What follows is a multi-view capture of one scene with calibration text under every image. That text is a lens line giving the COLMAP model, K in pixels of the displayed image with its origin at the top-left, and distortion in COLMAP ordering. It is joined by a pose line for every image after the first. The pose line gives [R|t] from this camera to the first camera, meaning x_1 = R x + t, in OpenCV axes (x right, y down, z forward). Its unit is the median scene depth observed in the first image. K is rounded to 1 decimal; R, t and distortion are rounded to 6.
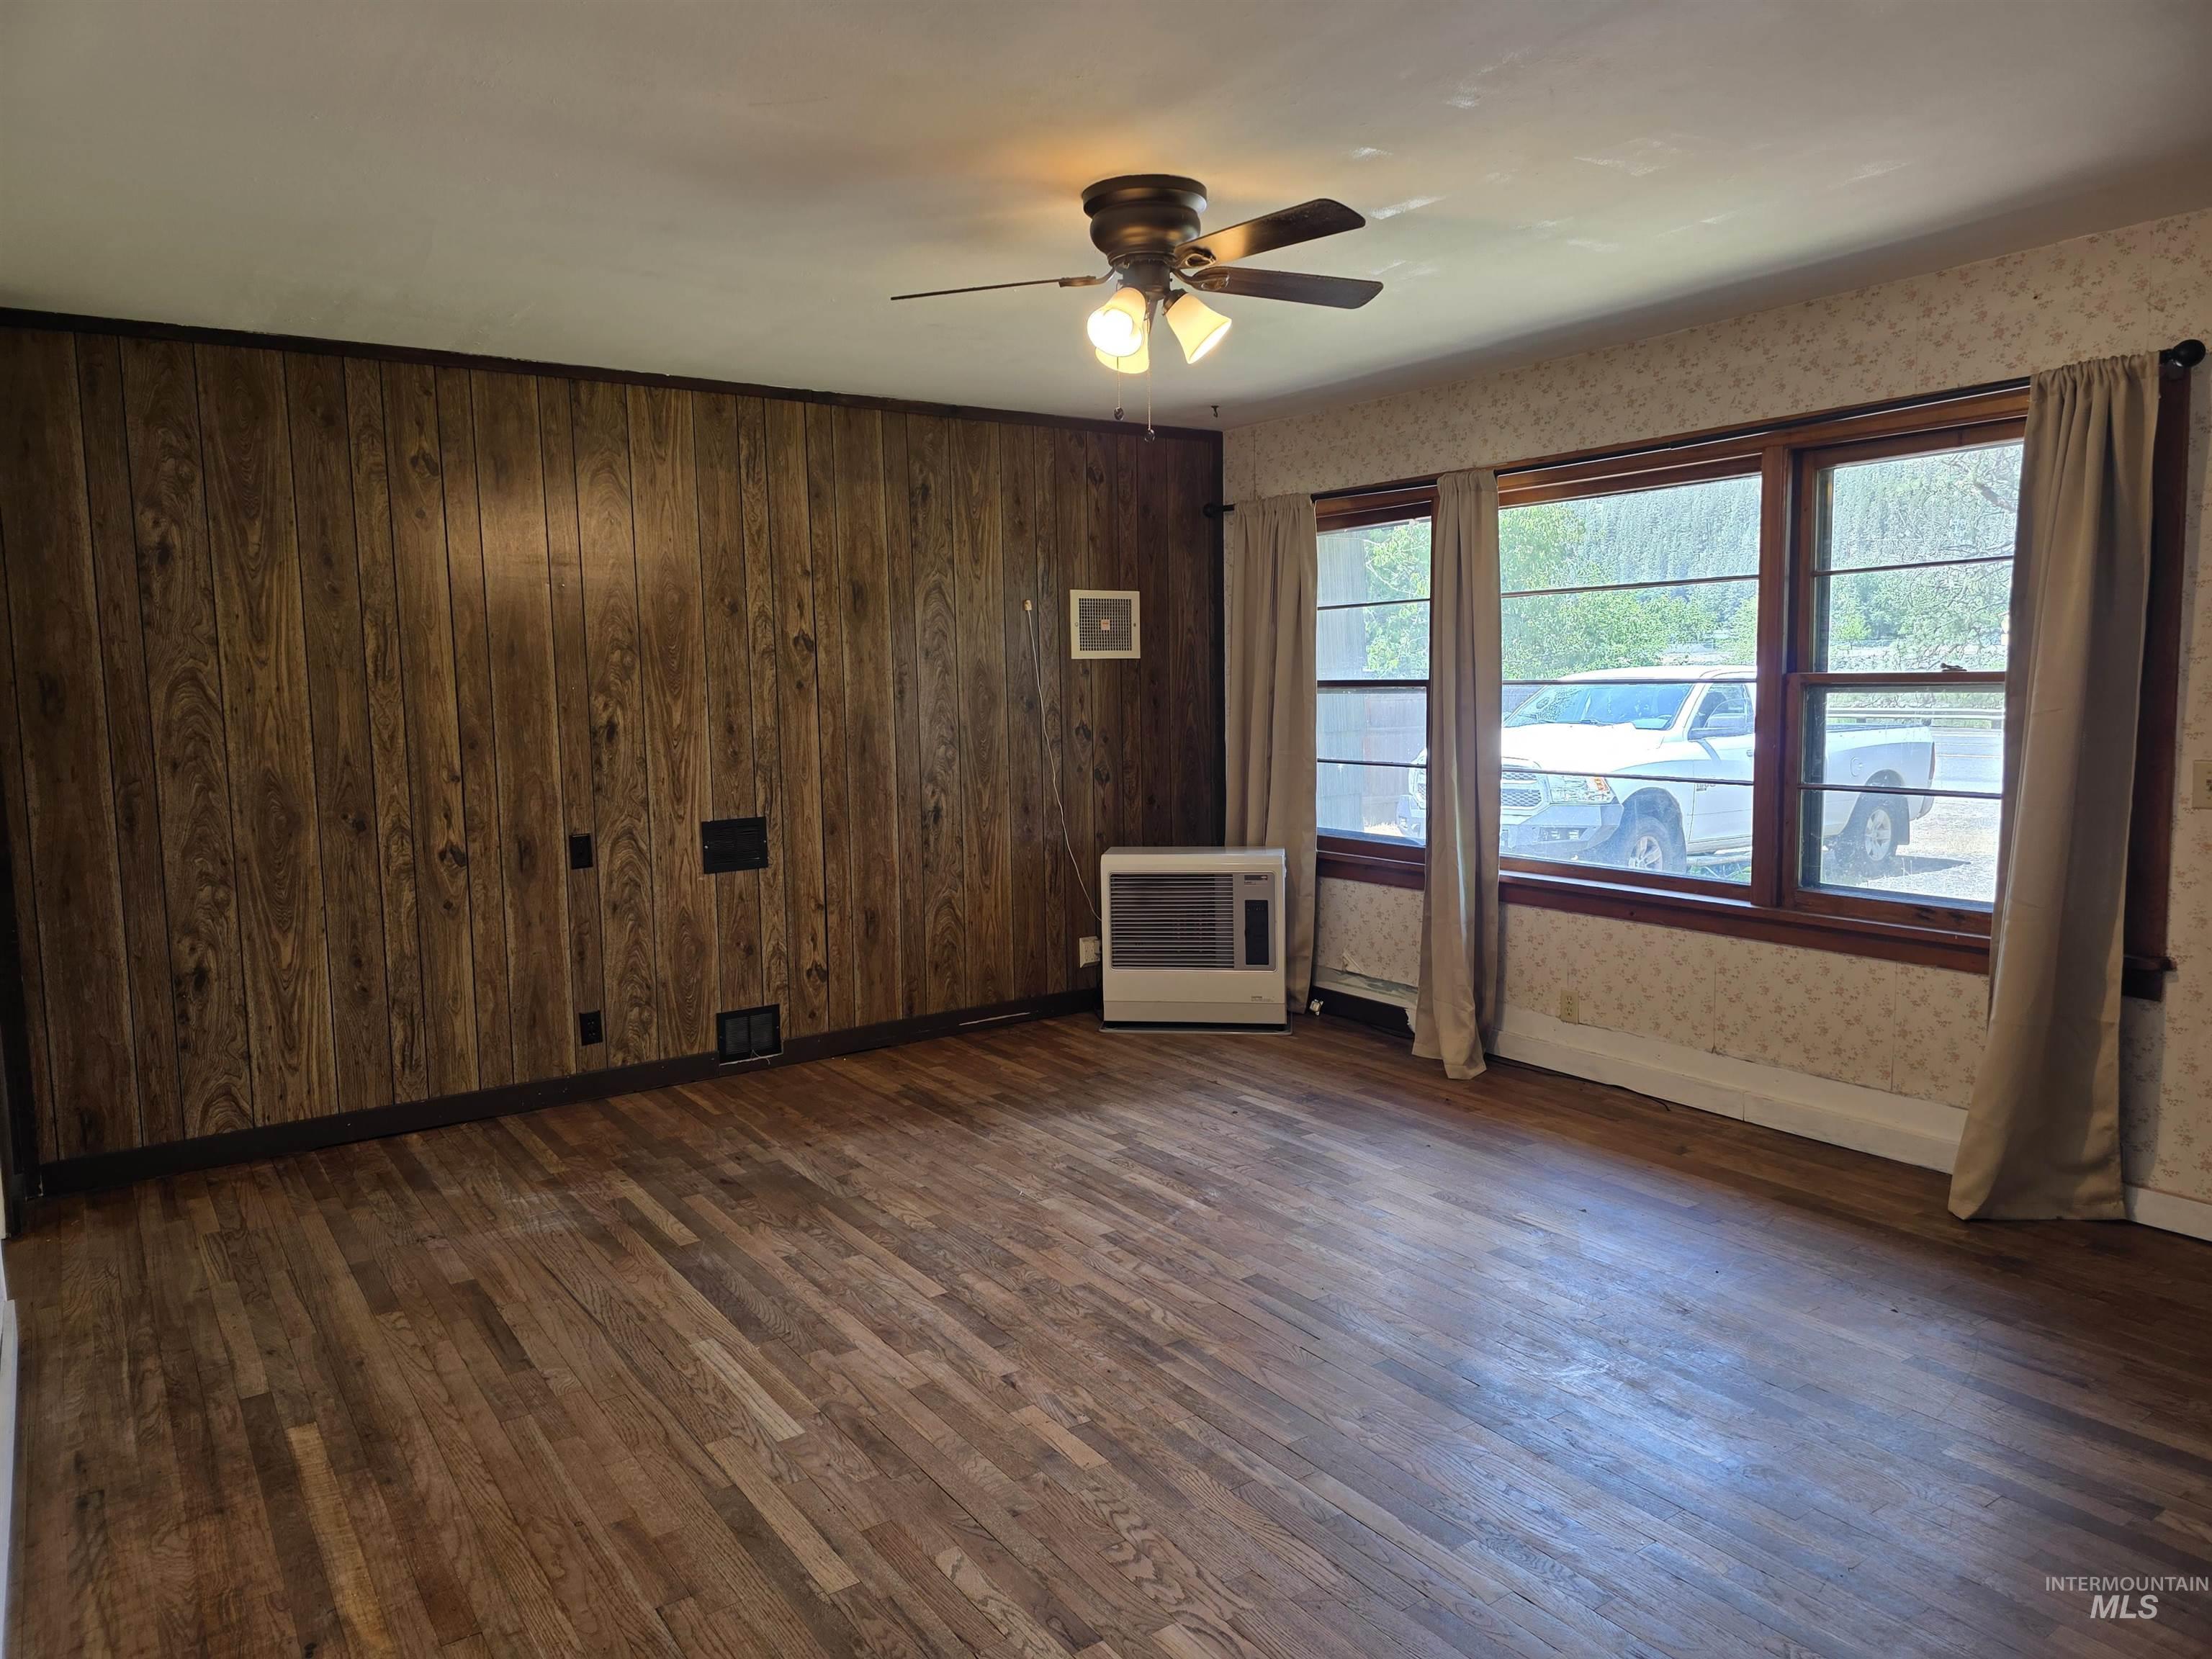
lens RADIAL K [[1597.0, 0, 1104.6], [0, 1597.0, 818.8], [0, 0, 1]] dist [0.113740, -0.106885]
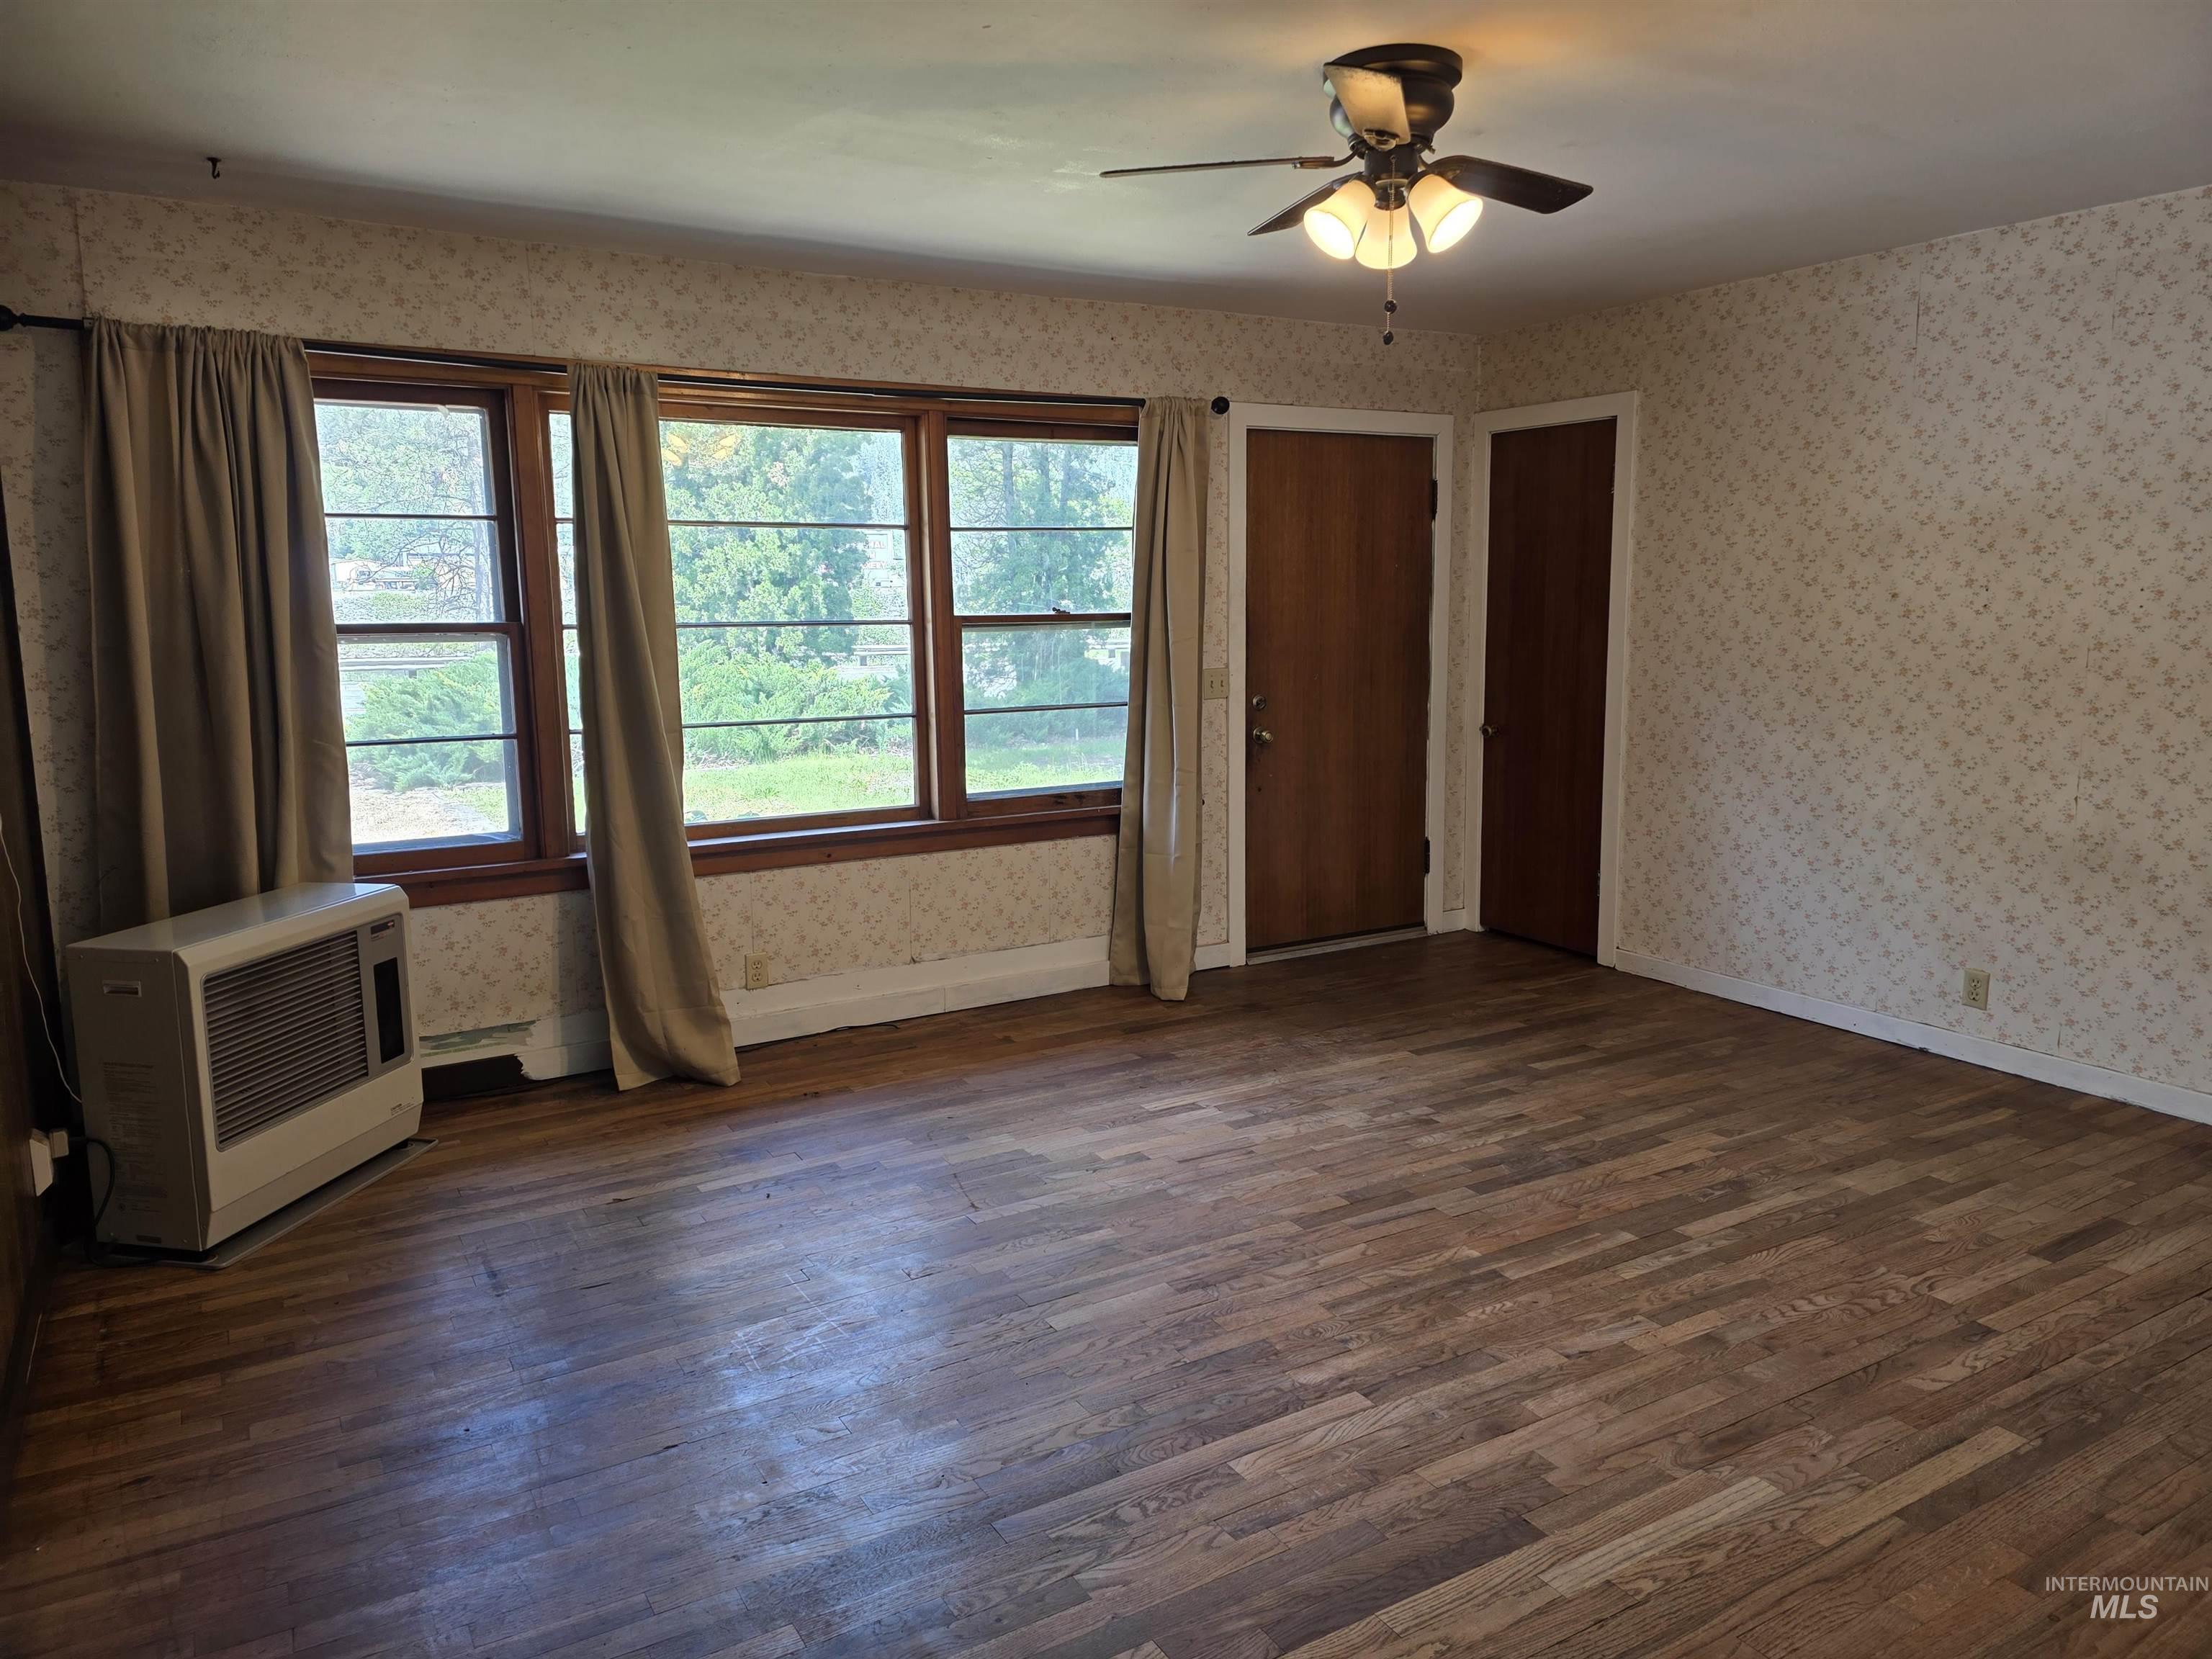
lens RADIAL K [[1501.5, 0, 1103.1], [0, 1501.5, 805.4], [0, 0, 1]] dist [0.077048, -0.081772]
pose [[0.032633, -0.120343, 0.992196, -0.673229], [0.105047, 0.987639, 0.116336, -0.071494], [-0.993932, 0.100430, 0.044871, 0.898290]]
